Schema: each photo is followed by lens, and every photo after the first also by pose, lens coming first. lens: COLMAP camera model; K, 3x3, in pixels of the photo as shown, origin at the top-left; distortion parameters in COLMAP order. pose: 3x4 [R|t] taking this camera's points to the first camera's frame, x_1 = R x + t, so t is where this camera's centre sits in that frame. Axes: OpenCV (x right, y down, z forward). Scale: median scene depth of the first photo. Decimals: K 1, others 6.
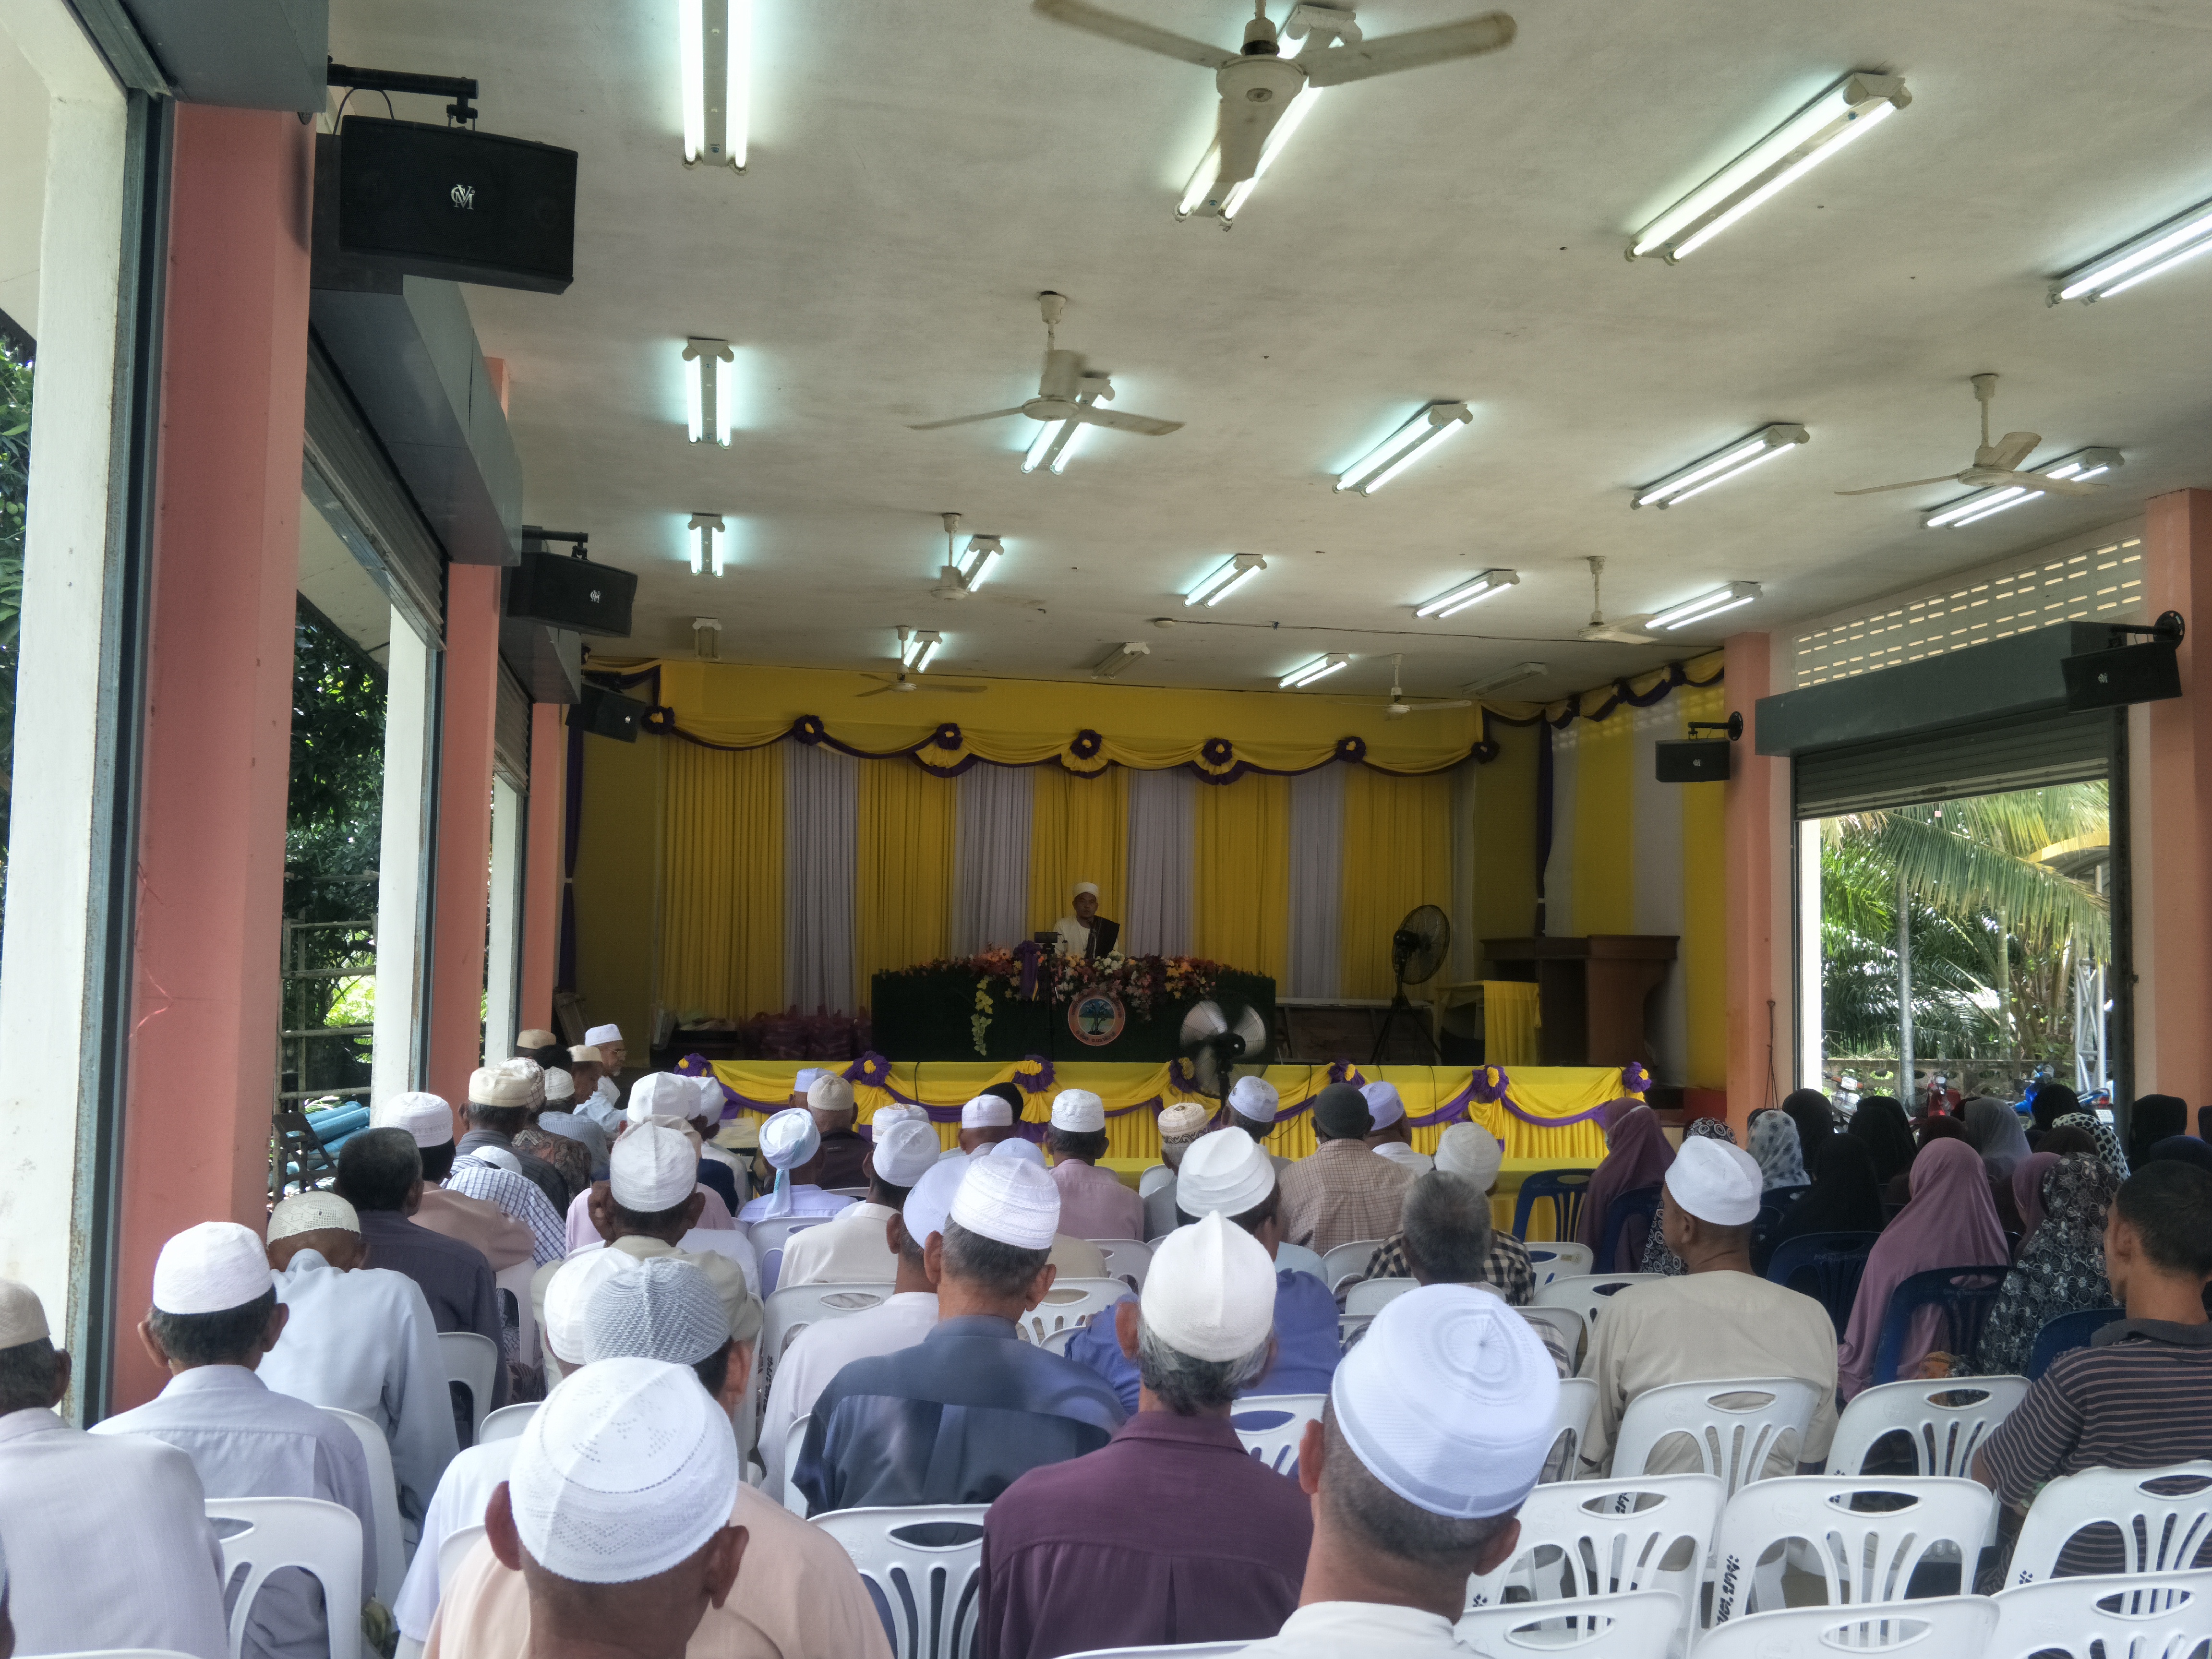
lens RADIAL K [[1933.1, 0, 1112.8], [0, 1933.1, 841.0], [0, 0, 1]] dist [0.204573, -0.549327]
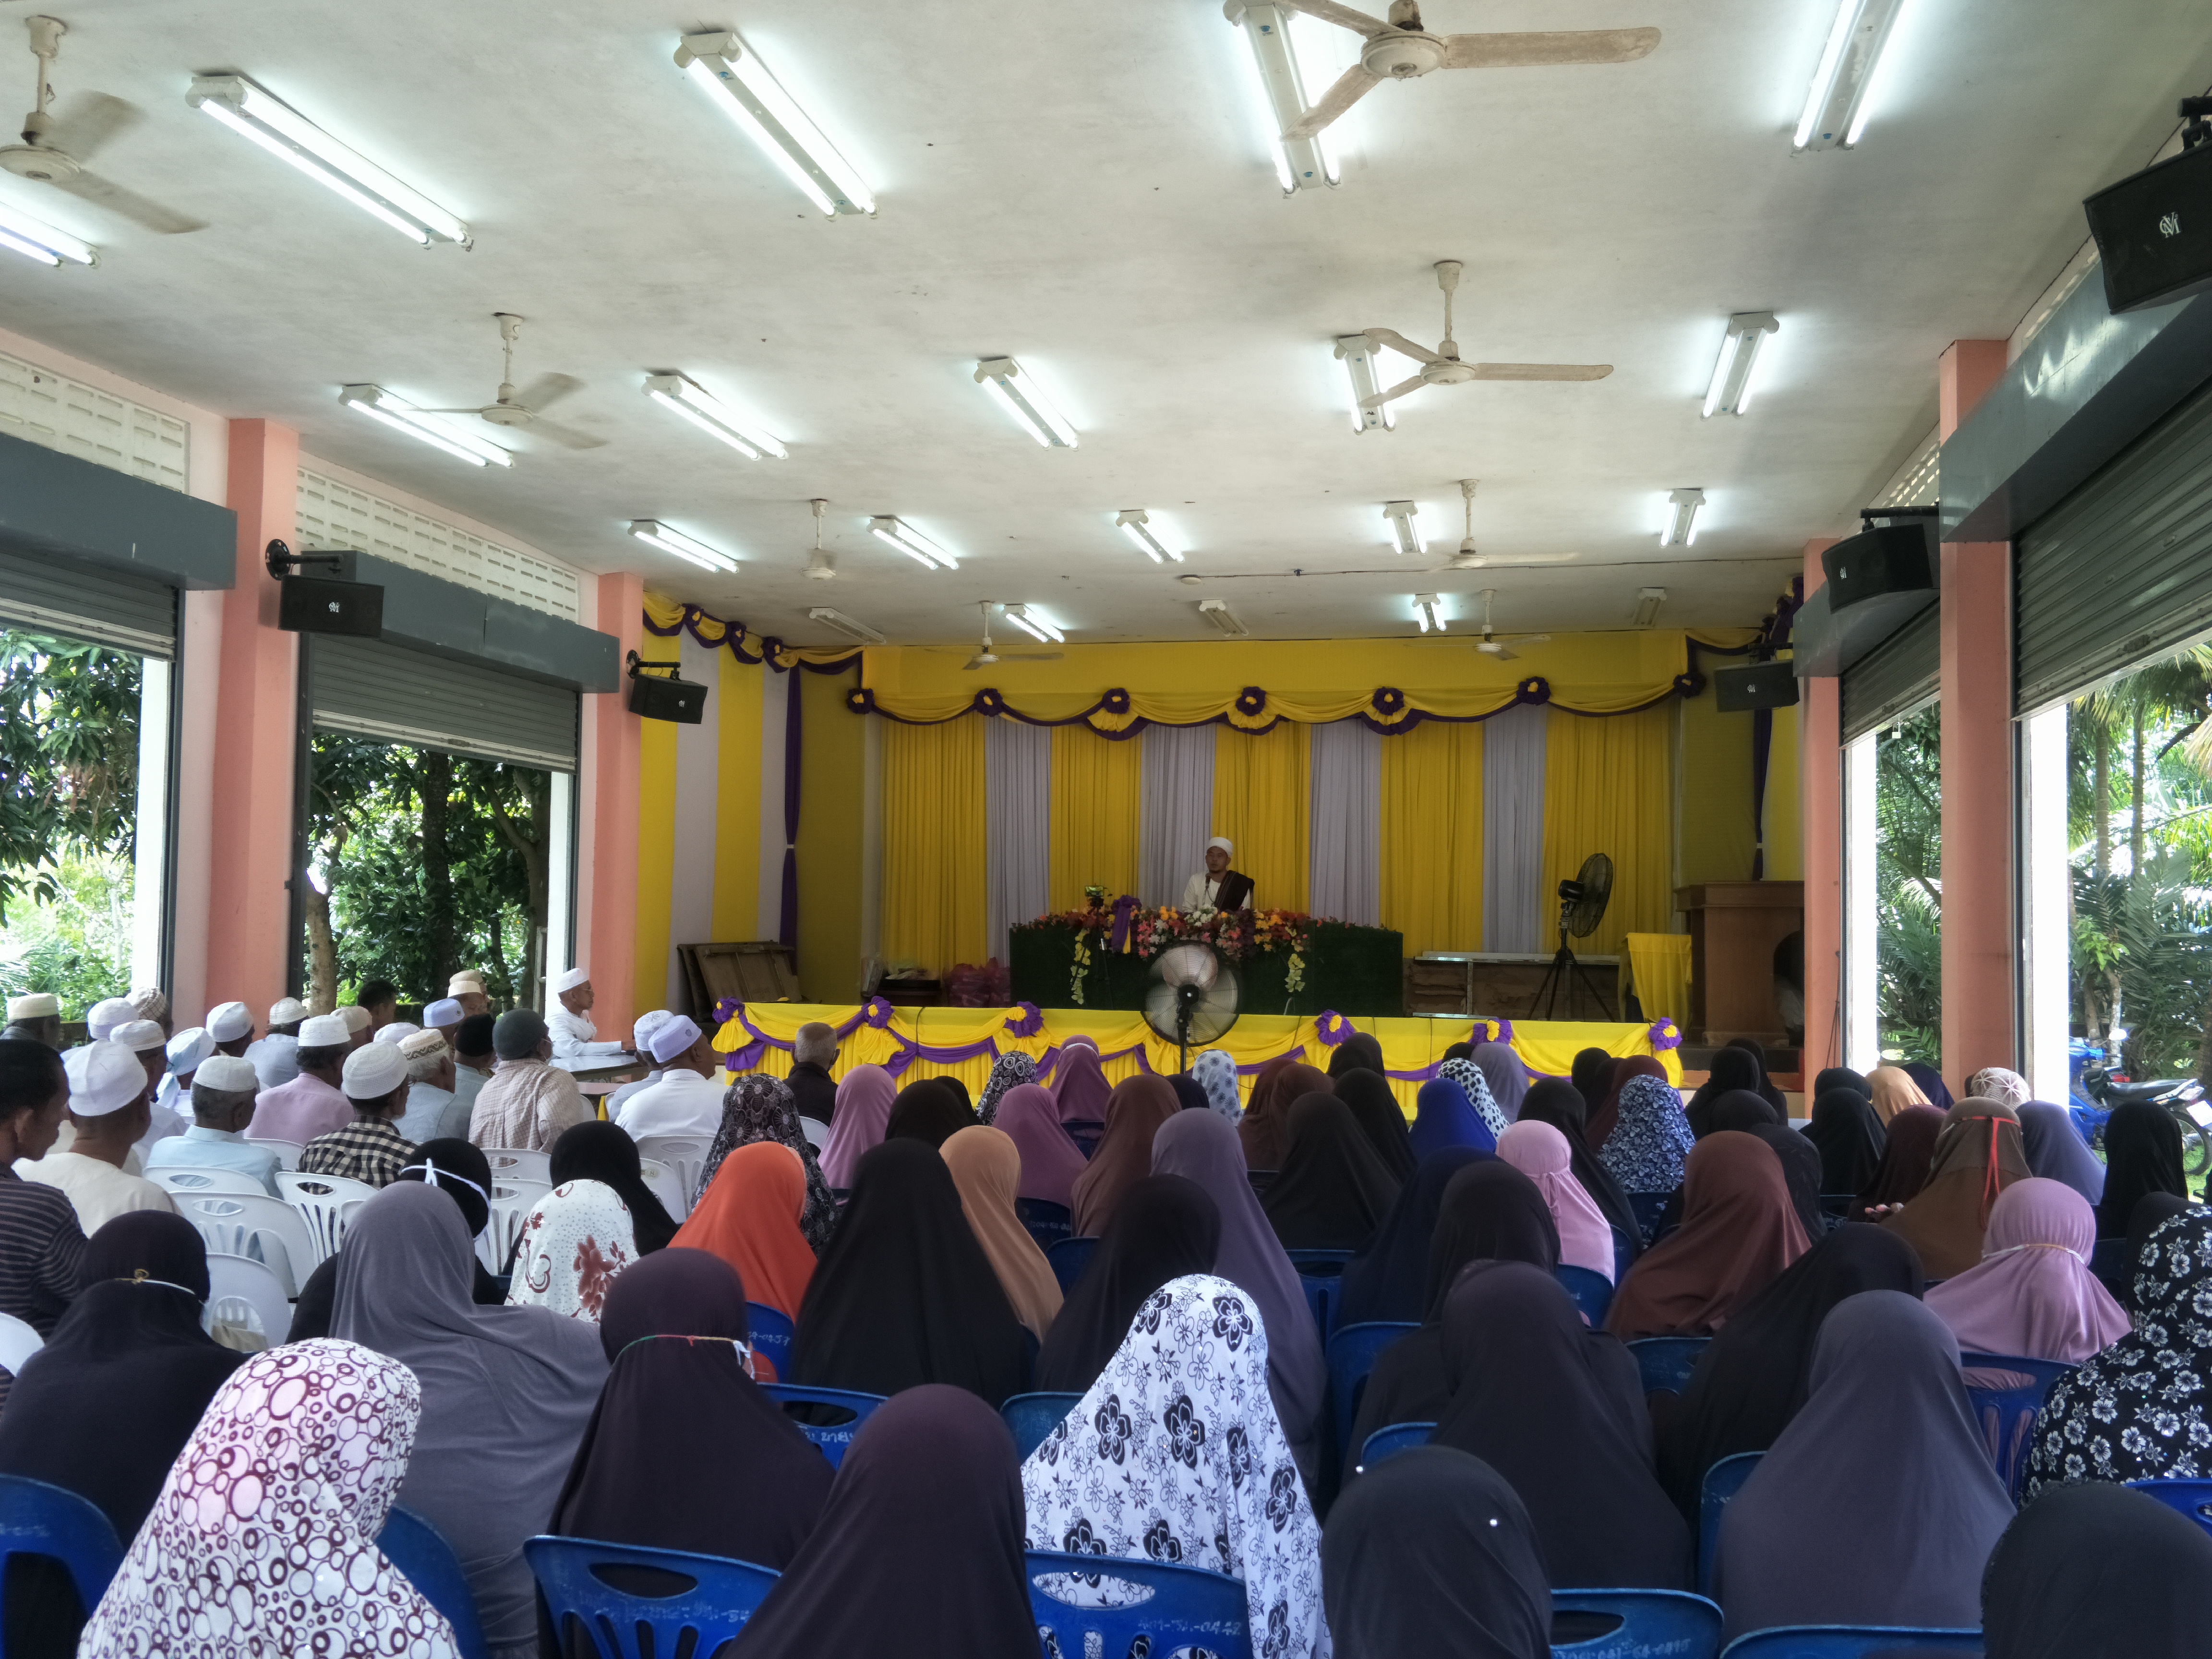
lens RADIAL K [[1933.1, 0, 1112.8], [0, 1933.1, 841.0], [0, 0, 1]] dist [0.204573, -0.549327]
pose [[0.914135, -0.023304, -0.404739, 0.344260], [0.030366, 0.999478, 0.011035, 0.010119], [0.404271, -0.022378, 0.914366, 0.046130]]
